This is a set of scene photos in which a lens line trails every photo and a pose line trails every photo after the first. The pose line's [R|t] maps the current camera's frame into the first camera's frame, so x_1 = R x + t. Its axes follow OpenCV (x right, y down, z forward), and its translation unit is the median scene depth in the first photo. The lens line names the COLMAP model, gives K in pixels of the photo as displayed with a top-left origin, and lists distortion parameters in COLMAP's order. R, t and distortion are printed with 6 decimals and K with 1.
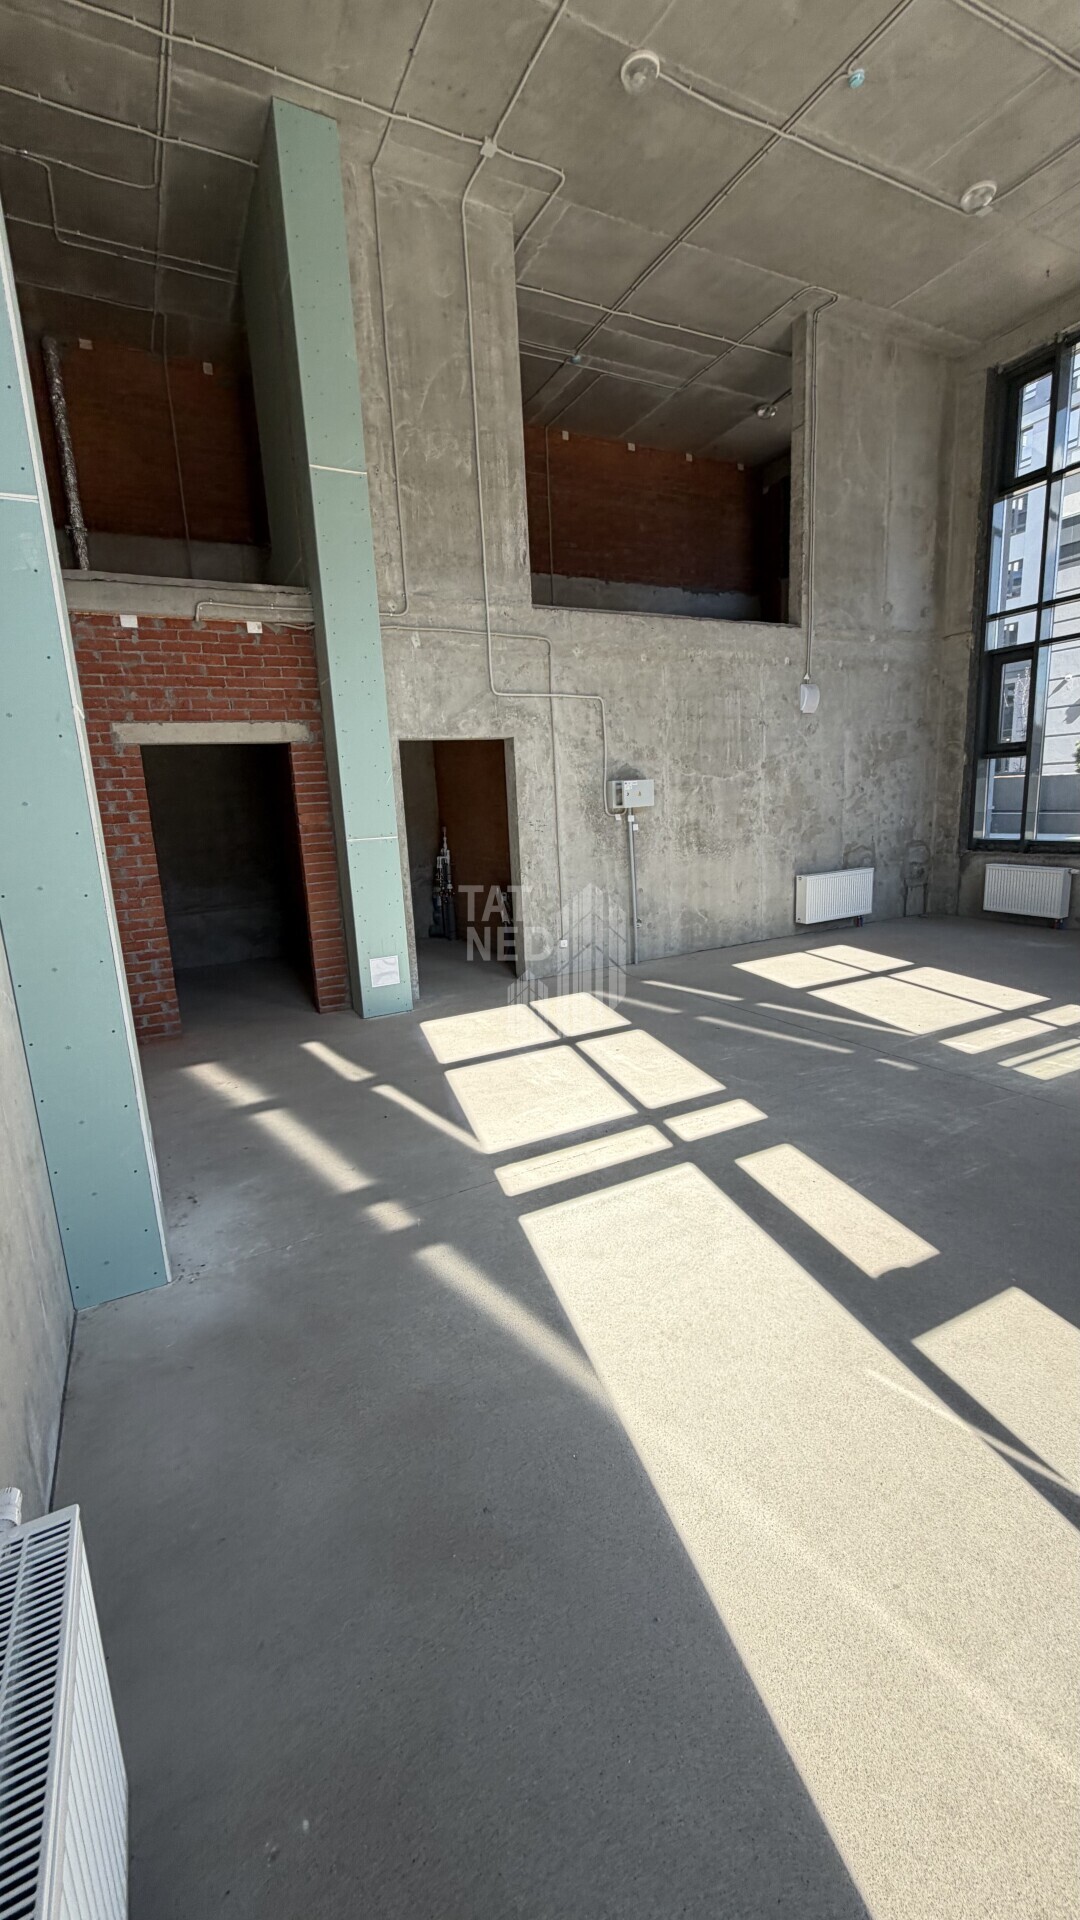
lens RADIAL K [[760.7, 0, 537.8], [0, 760.7, 954.2], [0, 0, 1]] dist [-0.001935, -0.000197]
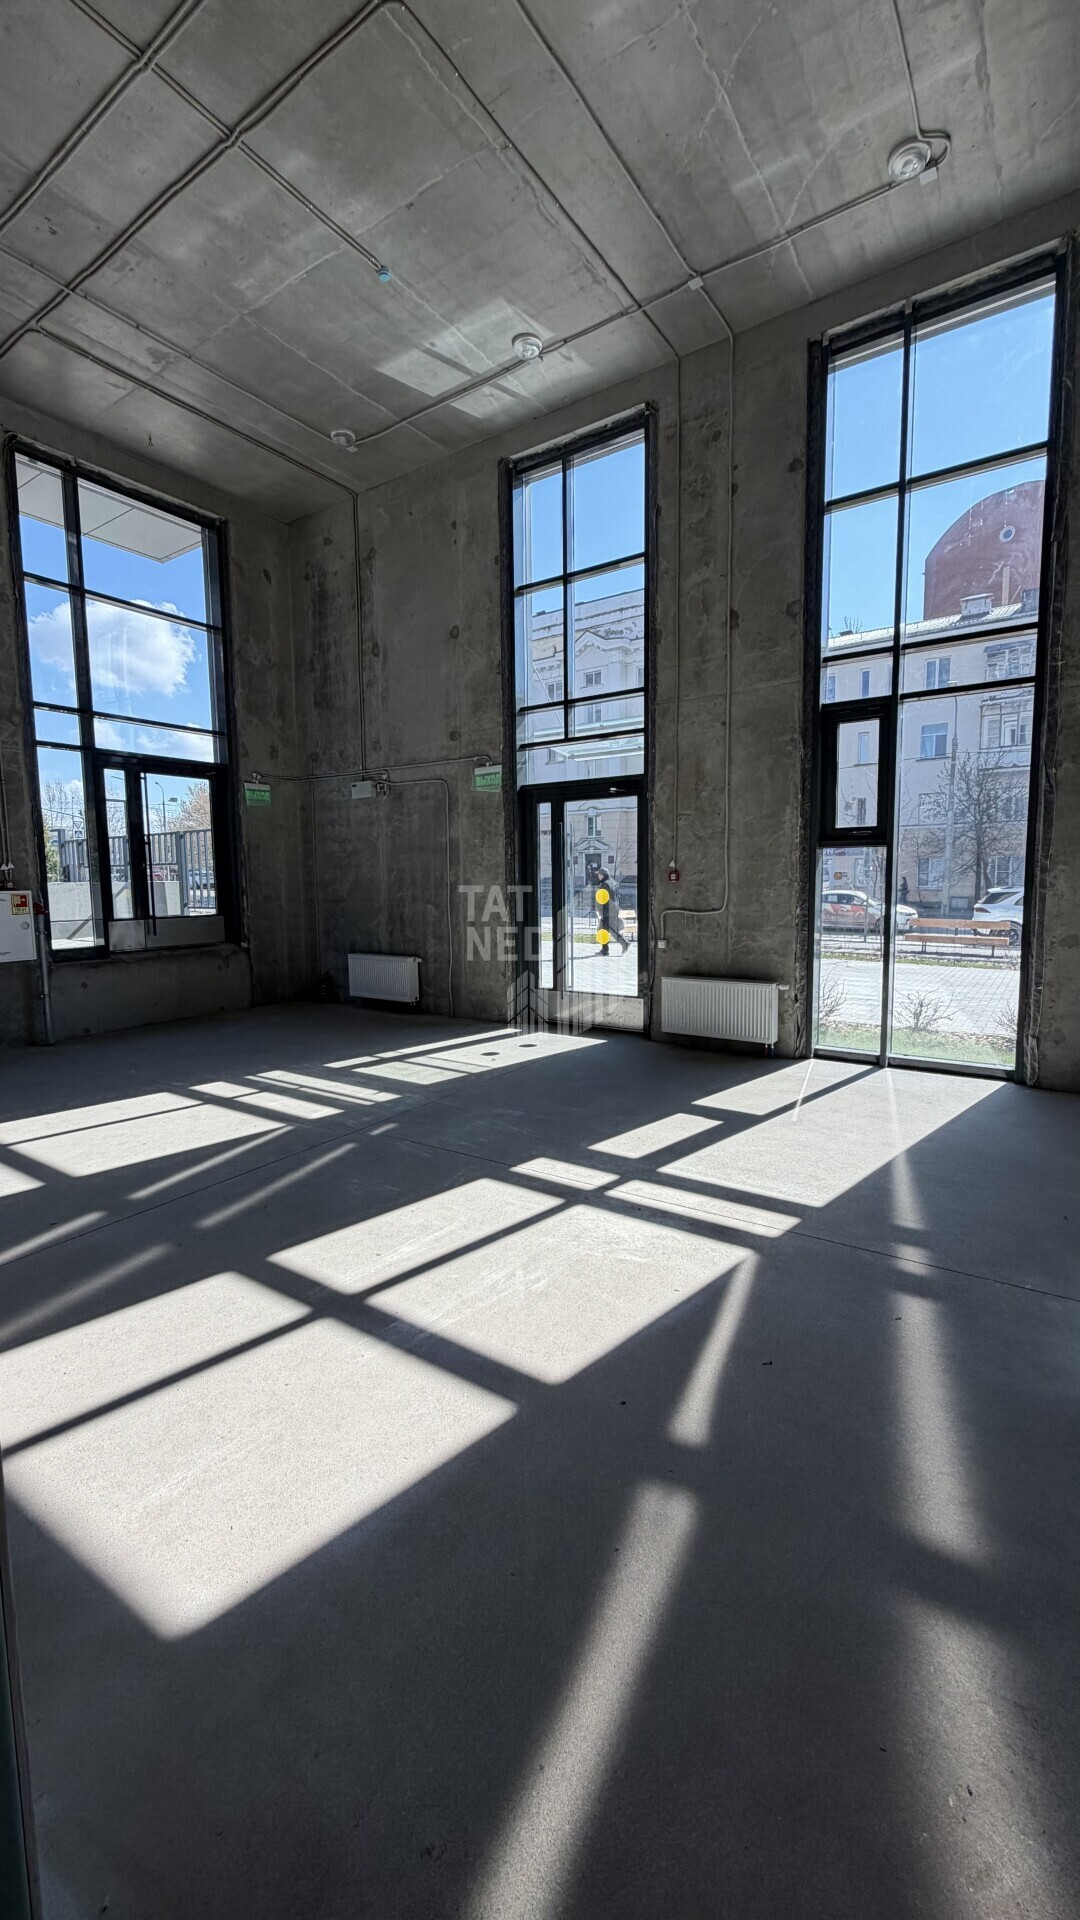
lens RADIAL K [[760.7, 0, 537.8], [0, 760.7, 954.2], [0, 0, 1]] dist [-0.001935, -0.000197]
pose [[-0.470989, -0.031739, 0.881568, -0.379537], [0.211977, 0.965998, 0.148030, -0.137031], [-0.856291, 0.256593, -0.448247, 0.803802]]
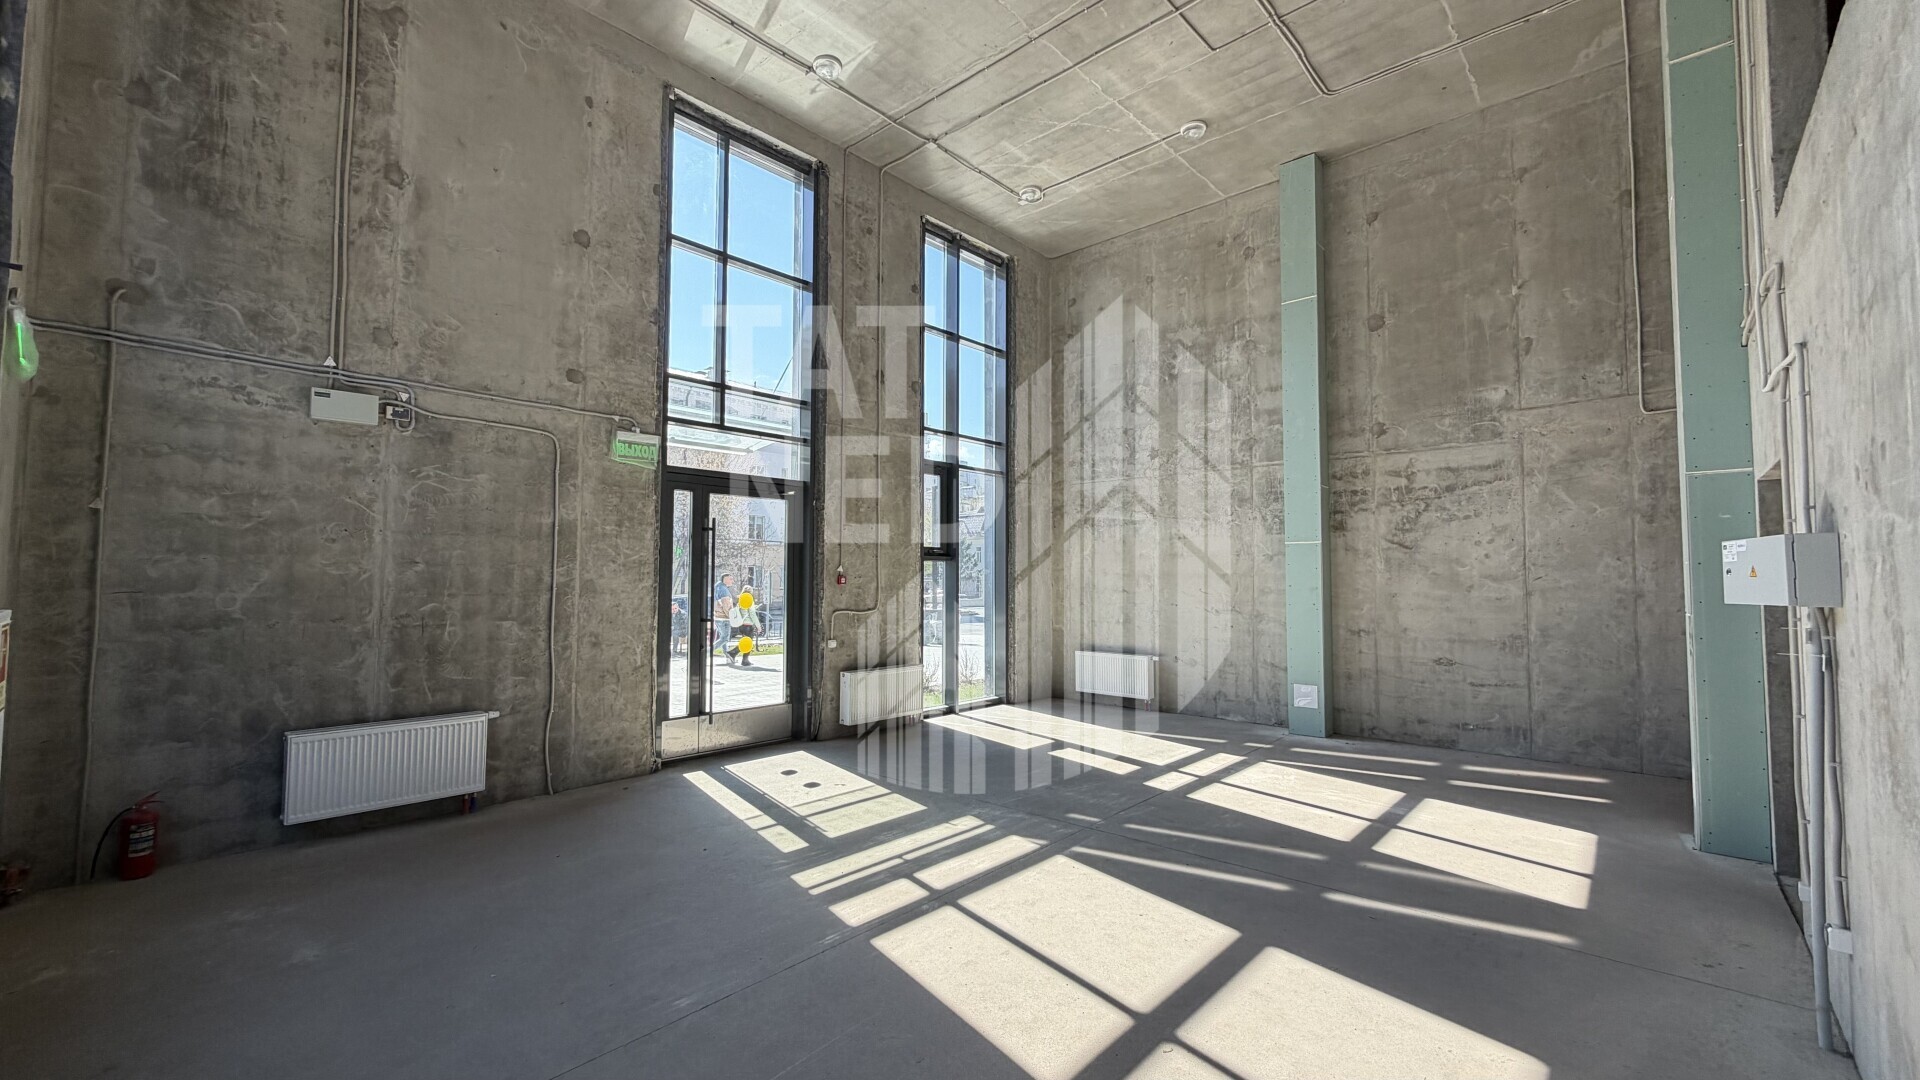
lens RADIAL K [[762.8, 0, 954.9], [0, 762.8, 541.2], [0, 0, 1]] dist [-0.000275, 0.000127]
pose [[-0.939003, 0.031374, -0.342474, 0.670016], [-0.024373, 0.987255, 0.157269, -0.285320], [0.343043, 0.156023, -0.926271, 1.250076]]
